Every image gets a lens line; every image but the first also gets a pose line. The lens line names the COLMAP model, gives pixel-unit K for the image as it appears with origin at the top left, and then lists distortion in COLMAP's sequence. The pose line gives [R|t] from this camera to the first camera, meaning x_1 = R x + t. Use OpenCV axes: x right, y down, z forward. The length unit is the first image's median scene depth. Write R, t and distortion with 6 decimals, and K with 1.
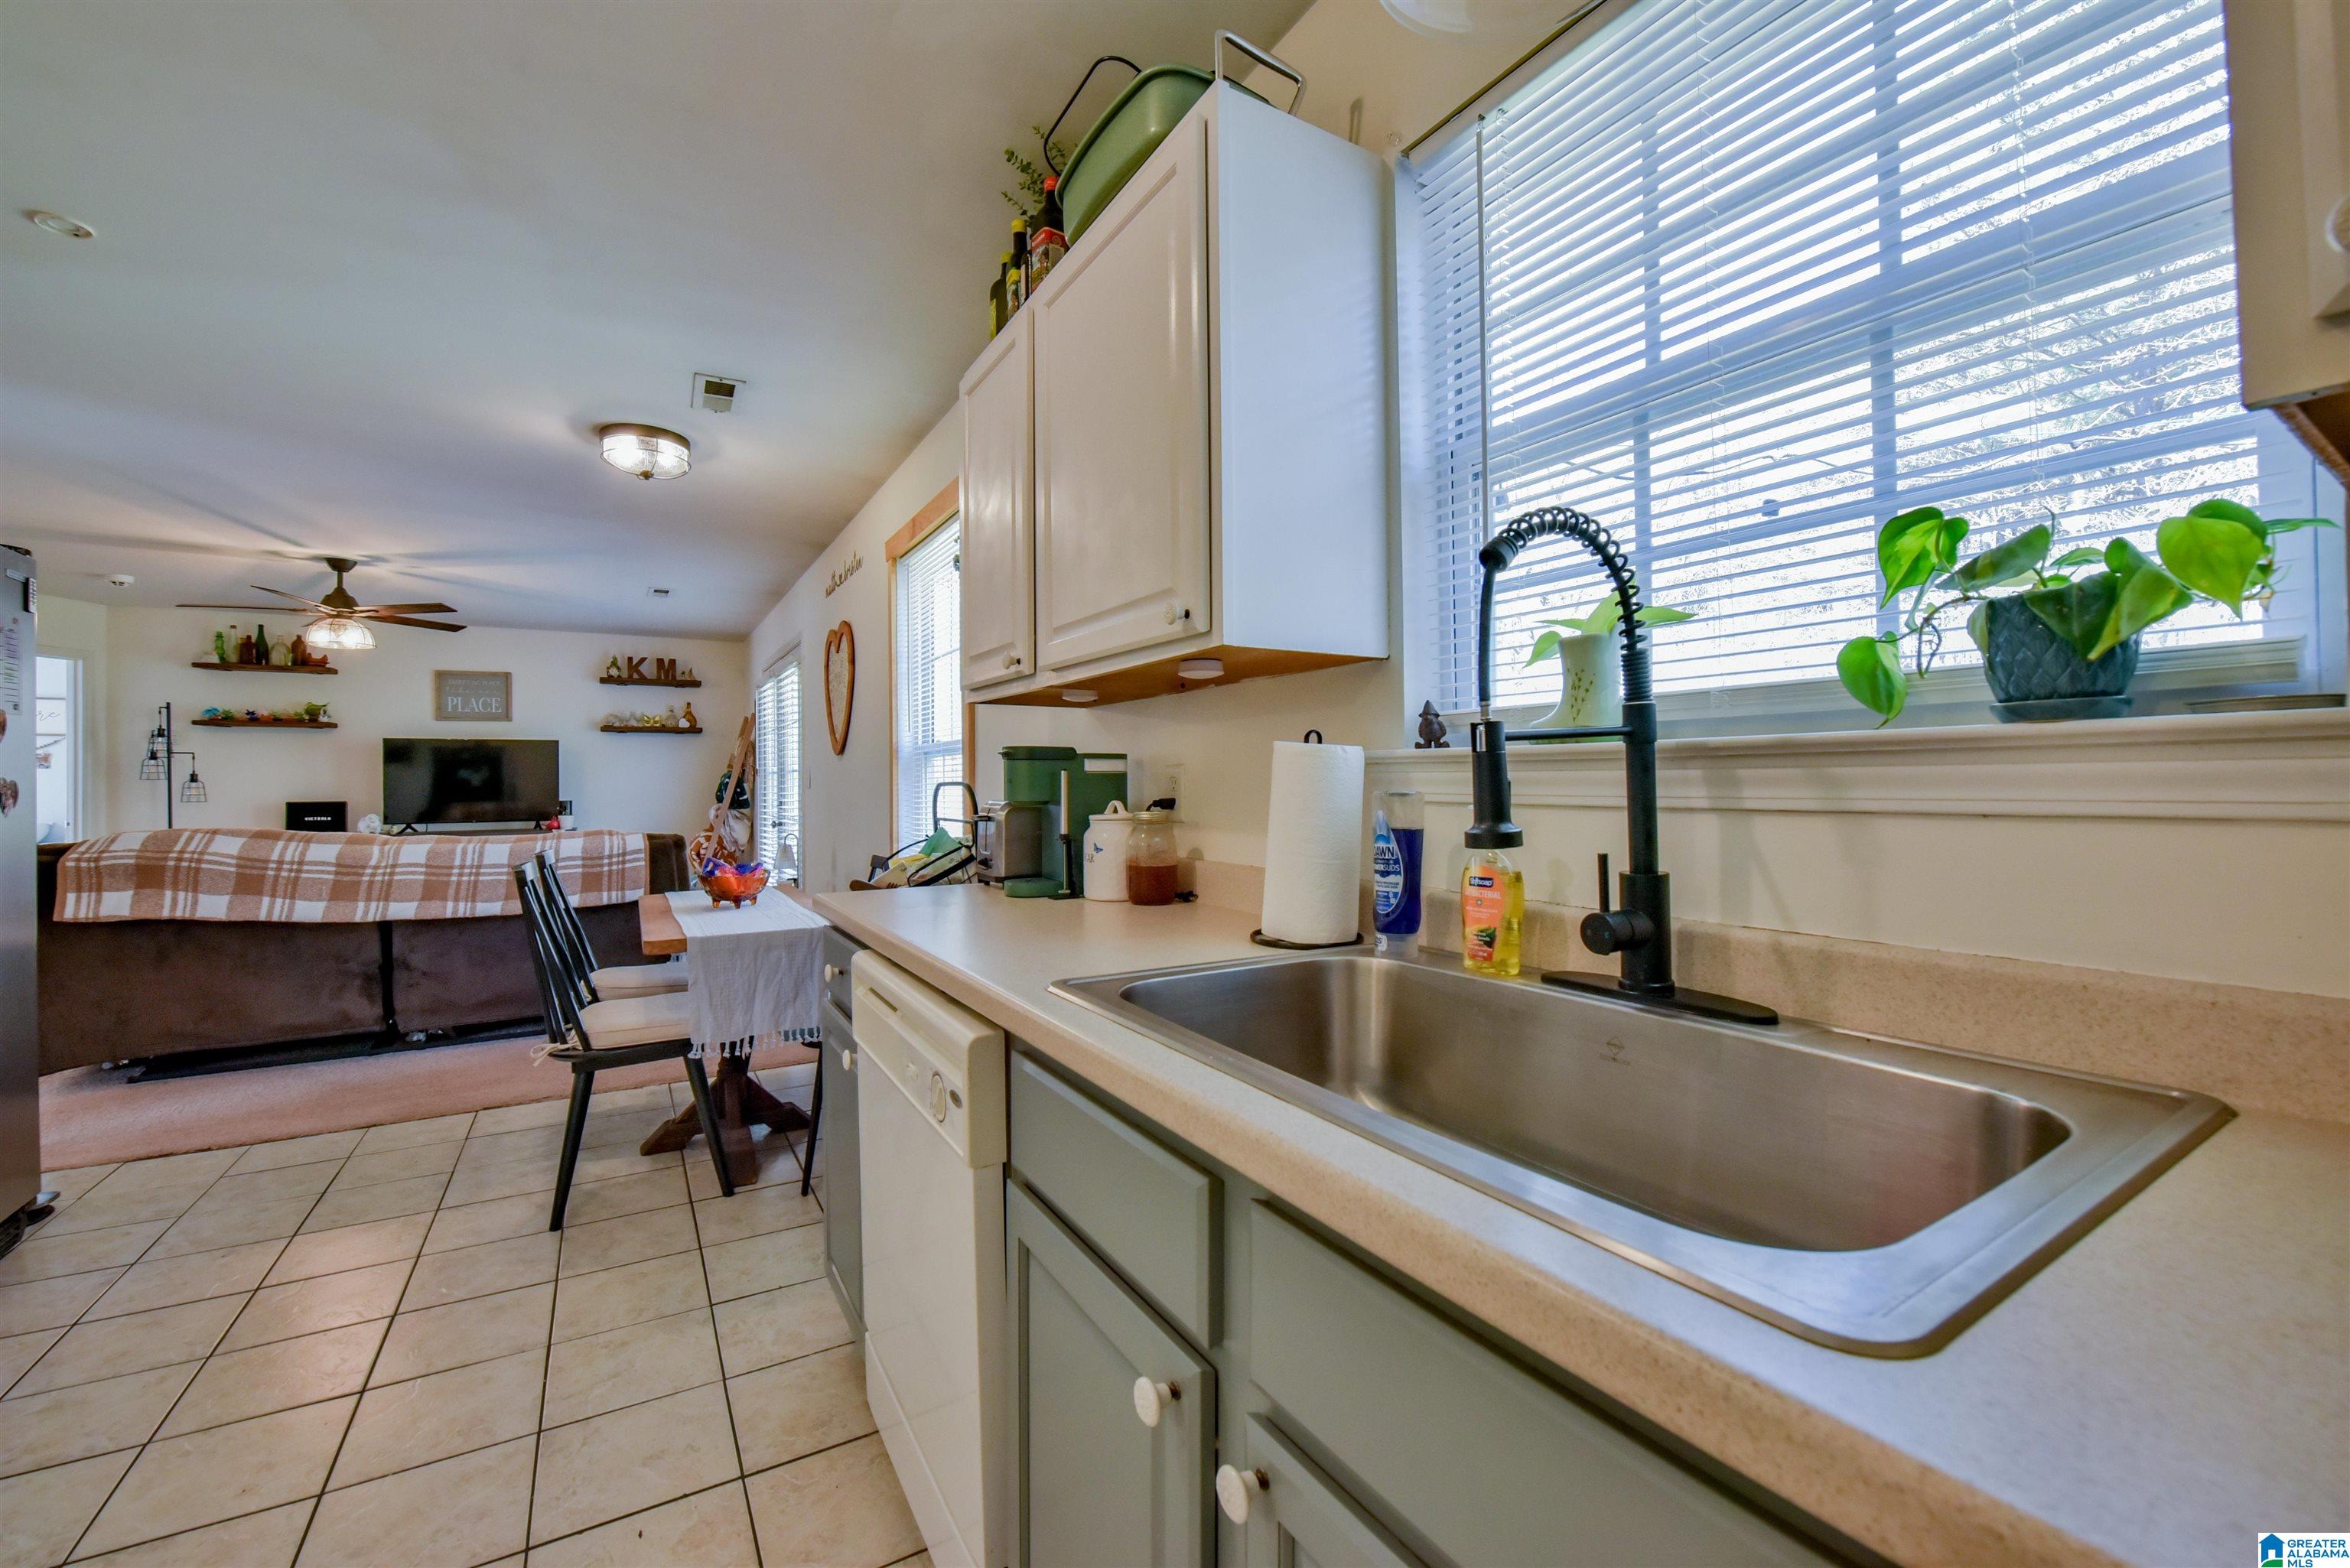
lens RADIAL K [[934.3, 0, 1175.8], [0, 934.3, 778.0], [0, 0, 1]] dist [-0.017775, -0.001688]
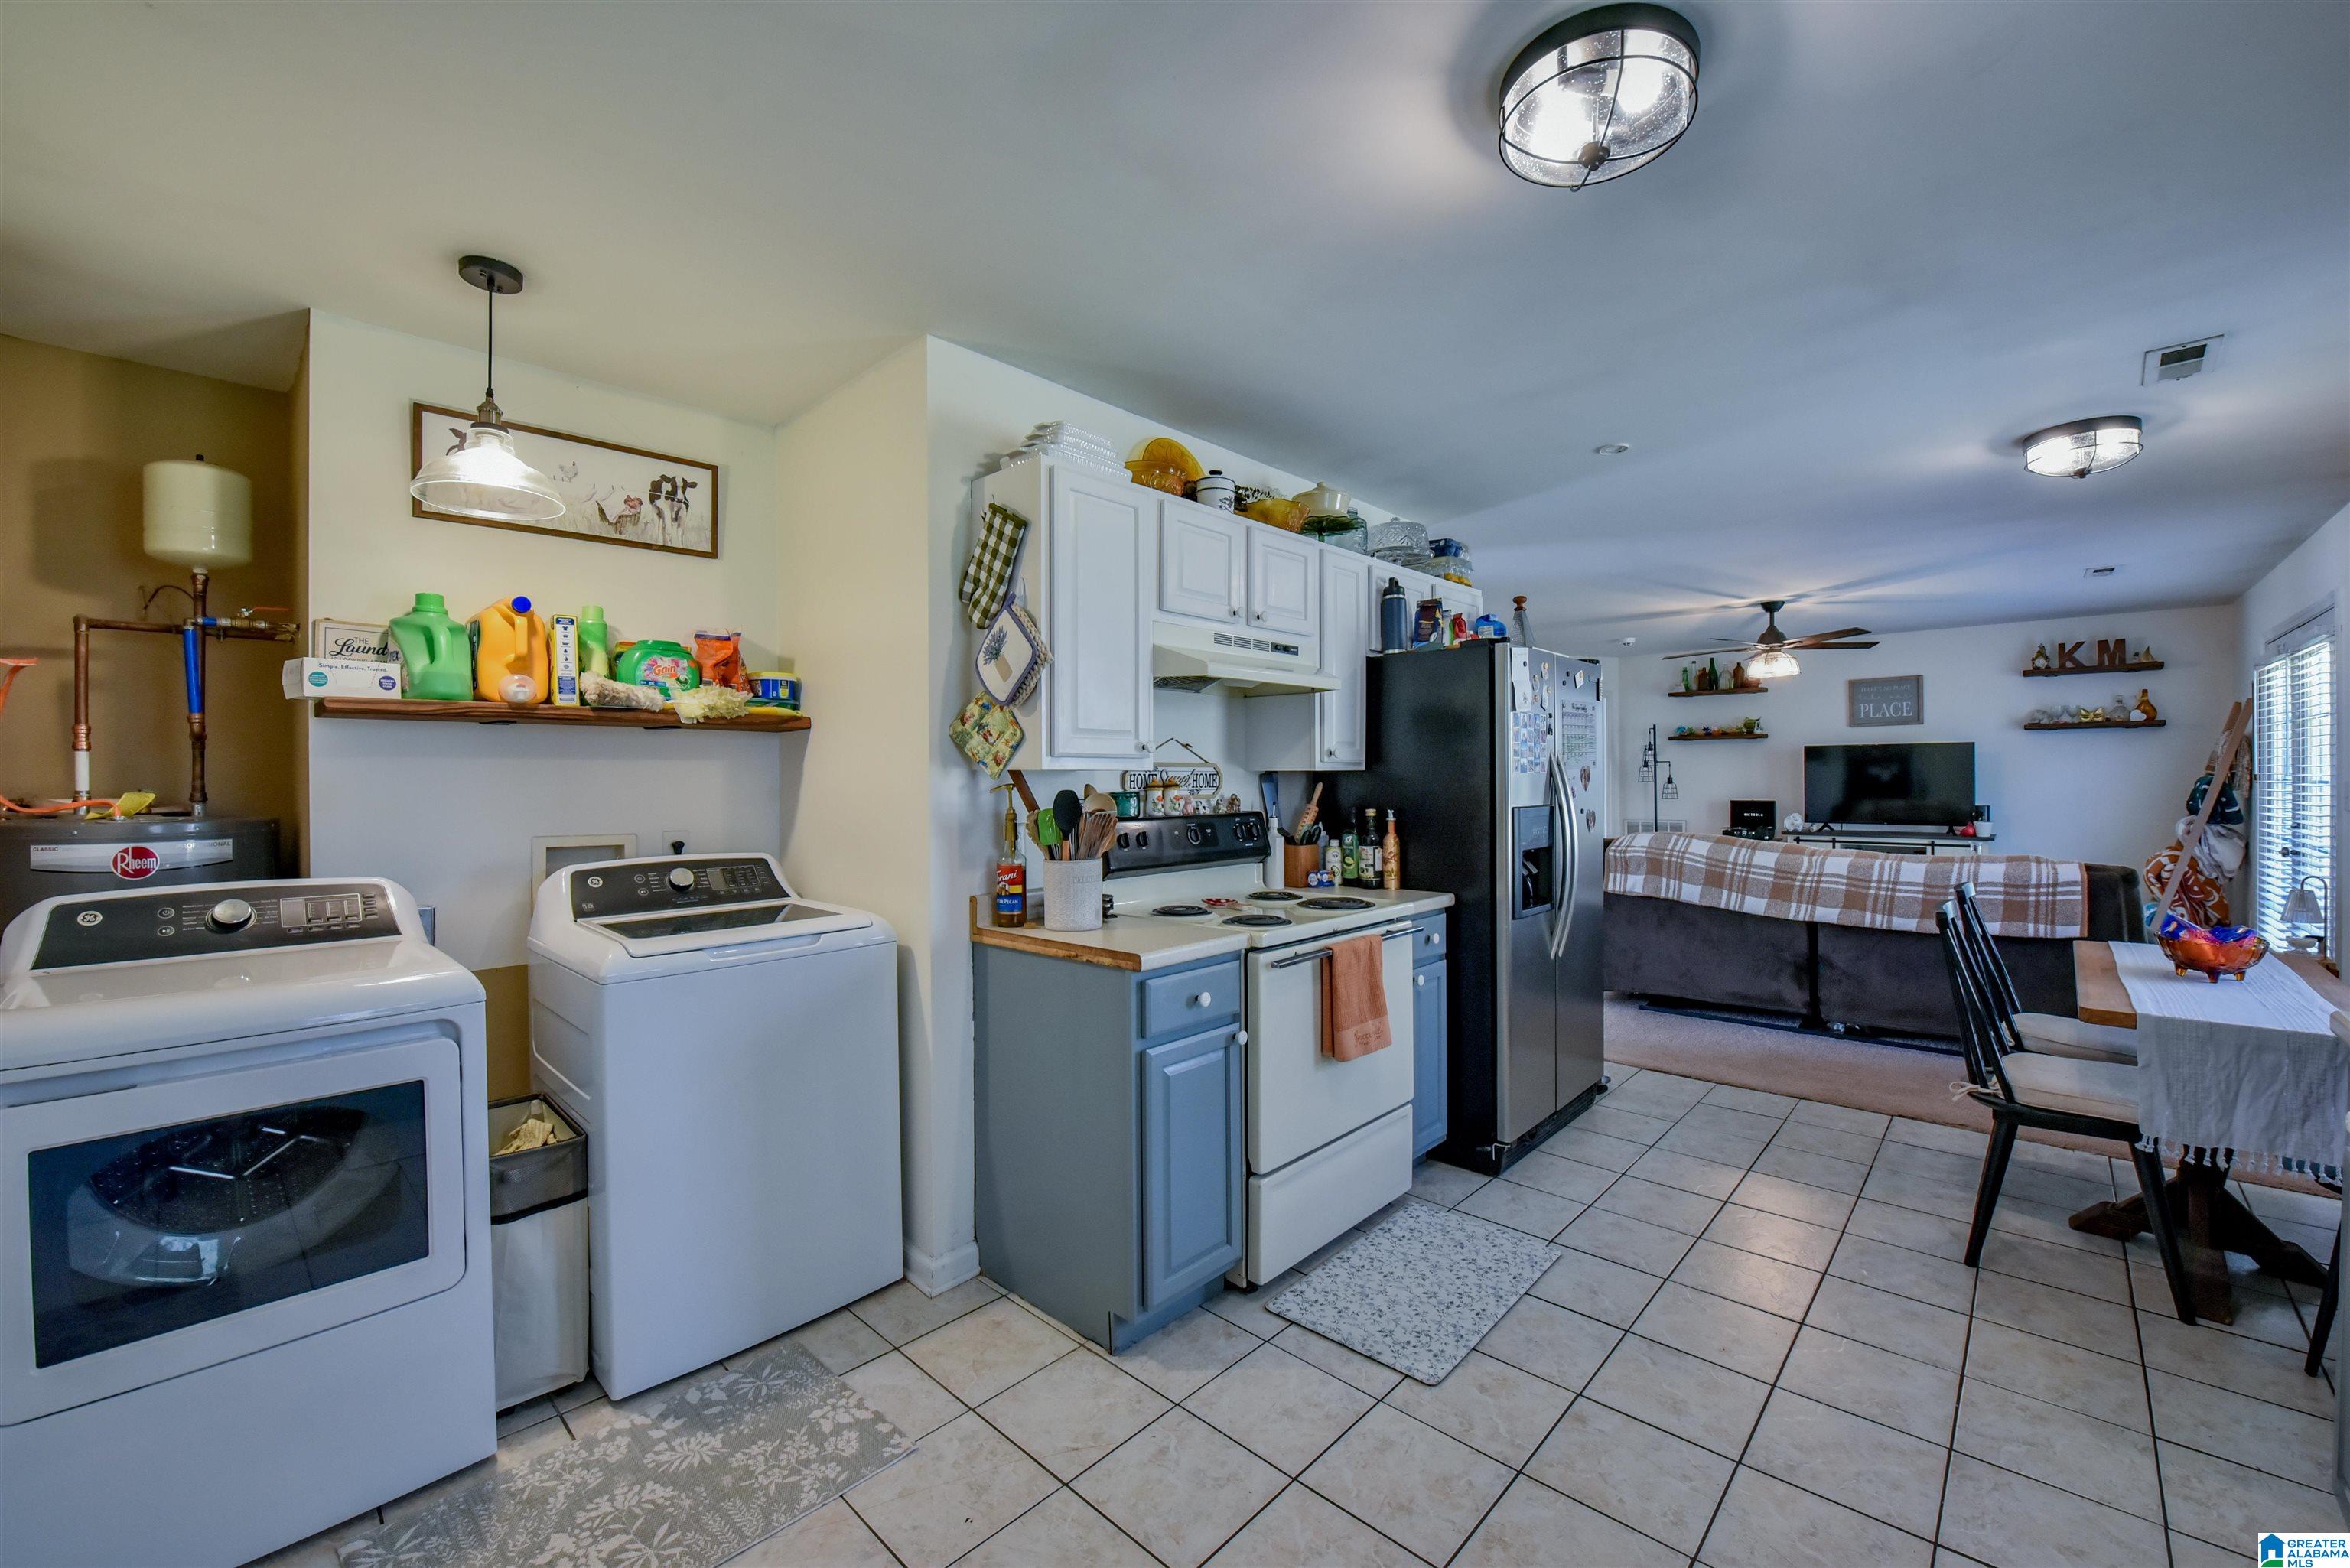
lens RADIAL K [[934.3, 0, 1183.1], [0, 934.3, 779.5], [0, 0, 1]] dist [-0.017775, -0.001688]
pose [[0.273039, 0.010599, -0.961944, 0.041724], [0.011115, 0.999838, 0.014172, -0.050268], [0.961939, -0.014562, 0.272877, -0.075728]]
